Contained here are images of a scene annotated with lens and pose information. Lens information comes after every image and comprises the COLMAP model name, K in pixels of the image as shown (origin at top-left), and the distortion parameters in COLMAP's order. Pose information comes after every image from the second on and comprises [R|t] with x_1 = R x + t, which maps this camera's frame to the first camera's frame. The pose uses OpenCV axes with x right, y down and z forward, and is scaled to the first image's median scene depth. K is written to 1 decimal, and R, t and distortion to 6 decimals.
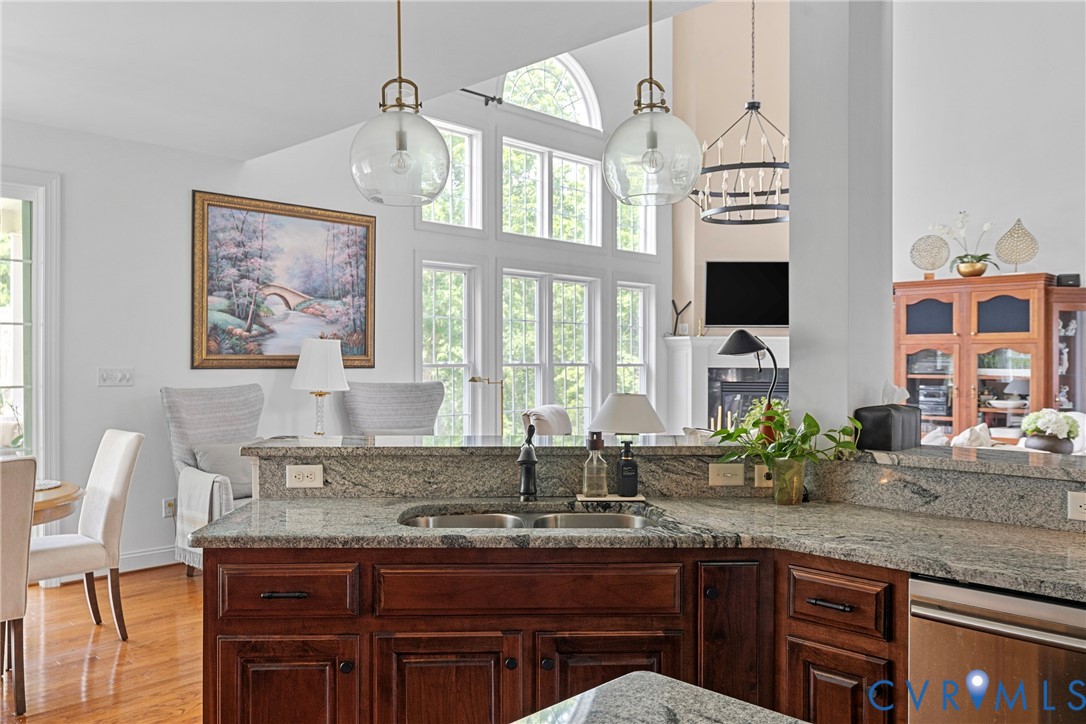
lens RADIAL K [[839.8, 0, 540.7], [0, 839.8, 364.6], [0, 0, 1]] dist [-0.000641, -0.009085]
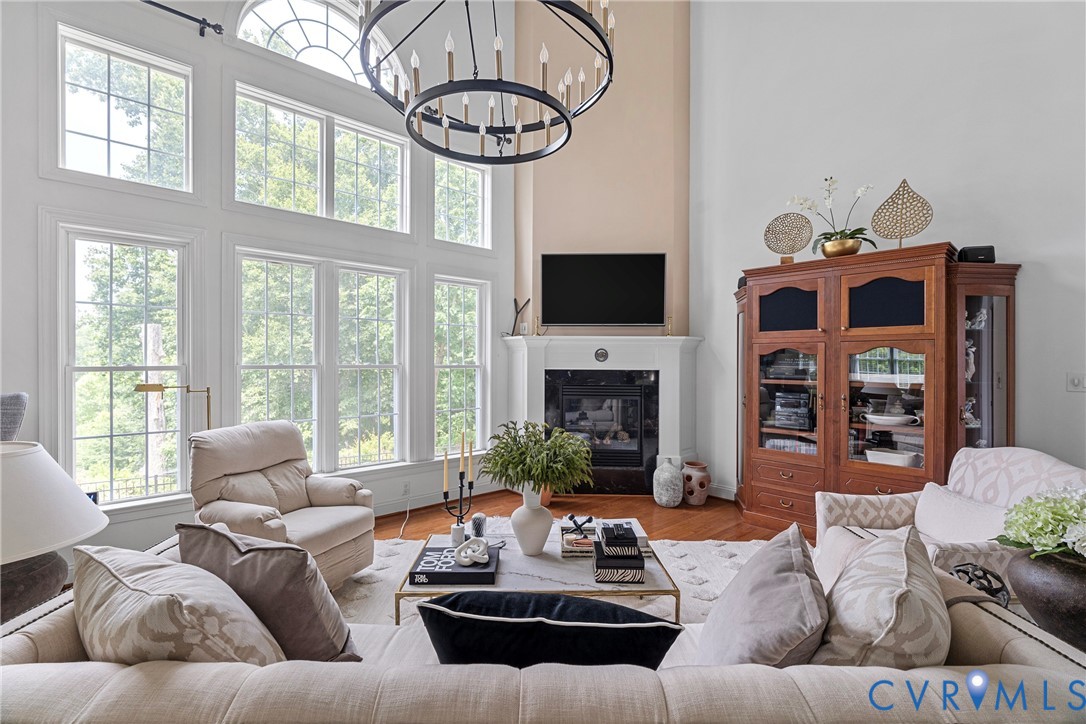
lens RADIAL K [[489.1, 0, 540.7], [0, 489.1, 361.9], [0, 0, 1]] dist [-0.009922, 0.001429]
pose [[0.998884, 0.001059, -0.047209, 0.251531], [-0.001105, 0.999999, -0.000956, -0.005023], [0.047208, 0.001007, 0.998885, 0.526386]]
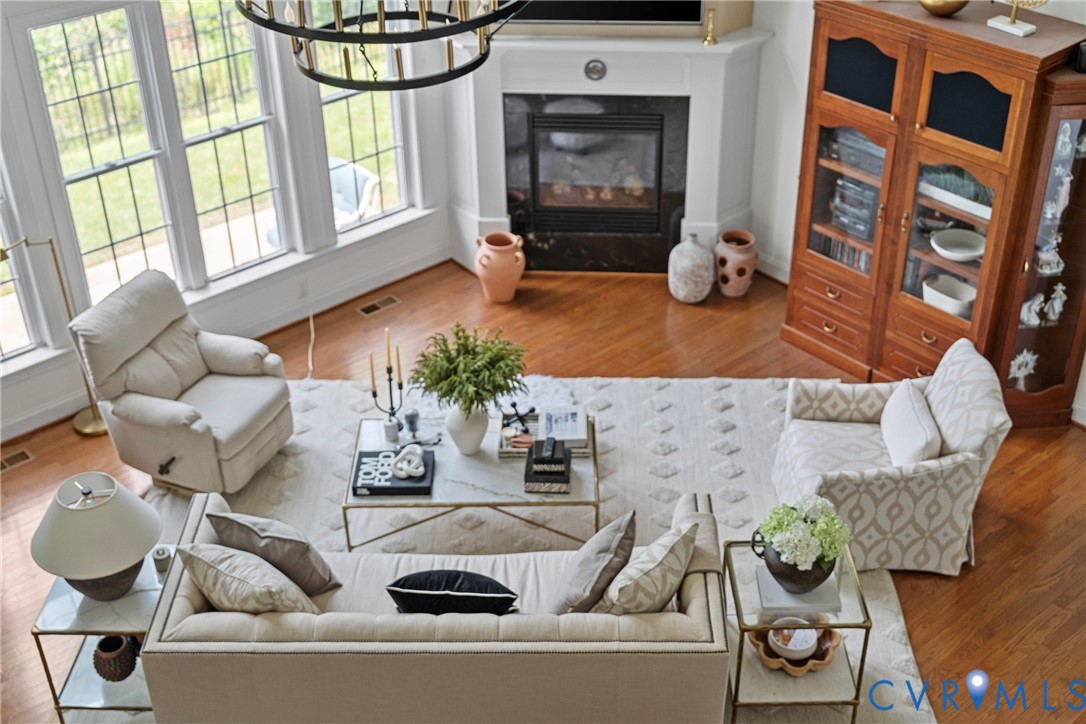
lens RADIAL K [[1388.0, 0, 544.2], [0, 1388.0, 363.5], [0, 0, 1]] dist [-0.017003, 0.000000]
pose [[0.997529, 0.022143, -0.066677, 0.334327], [0.017931, 0.837372, 0.546340, -0.398146], [0.067931, -0.546185, 0.834906, 0.151484]]
